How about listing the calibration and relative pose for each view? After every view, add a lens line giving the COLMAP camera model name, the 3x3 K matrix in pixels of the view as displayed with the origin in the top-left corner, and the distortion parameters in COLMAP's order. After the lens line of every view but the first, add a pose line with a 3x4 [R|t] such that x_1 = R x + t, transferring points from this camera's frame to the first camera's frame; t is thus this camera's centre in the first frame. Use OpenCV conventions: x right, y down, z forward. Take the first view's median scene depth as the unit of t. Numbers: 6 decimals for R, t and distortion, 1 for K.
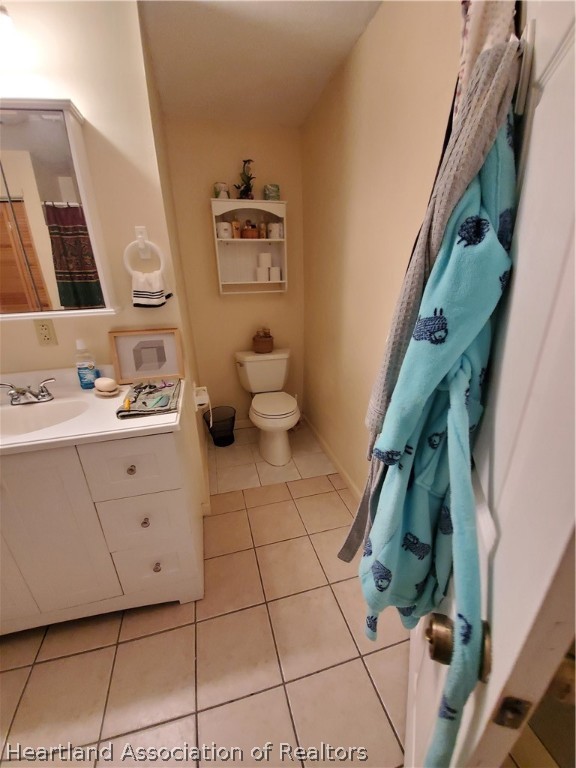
lens RADIAL K [[309.6, 0, 288.0], [0, 309.6, 384.0], [0, 0, 1]] dist [0.000326, -0.008989]
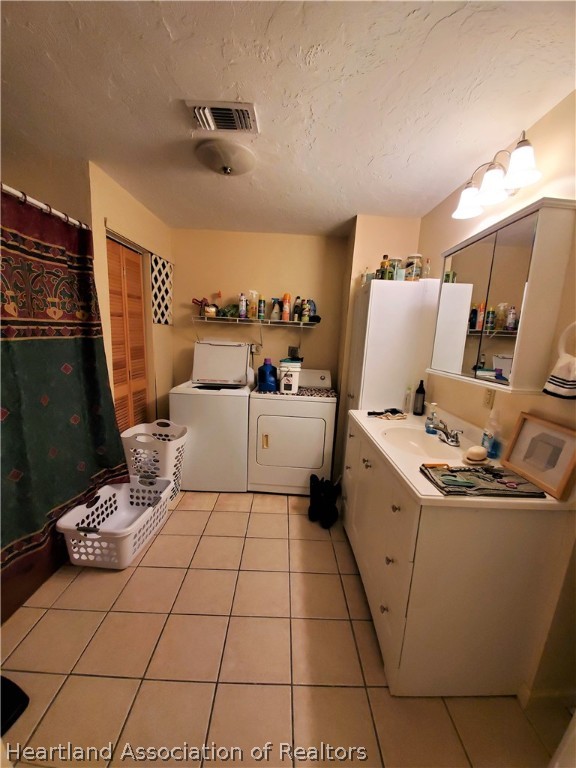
lens RADIAL K [[309.6, 0, 288.0], [0, 309.6, 384.0], [0, 0, 1]] dist [0.000326, -0.008989]
pose [[-0.265281, 0.162041, -0.950457, 0.524888], [-0.370670, 0.892878, 0.255682, -0.238413], [0.890073, 0.420133, -0.176800, 0.540284]]
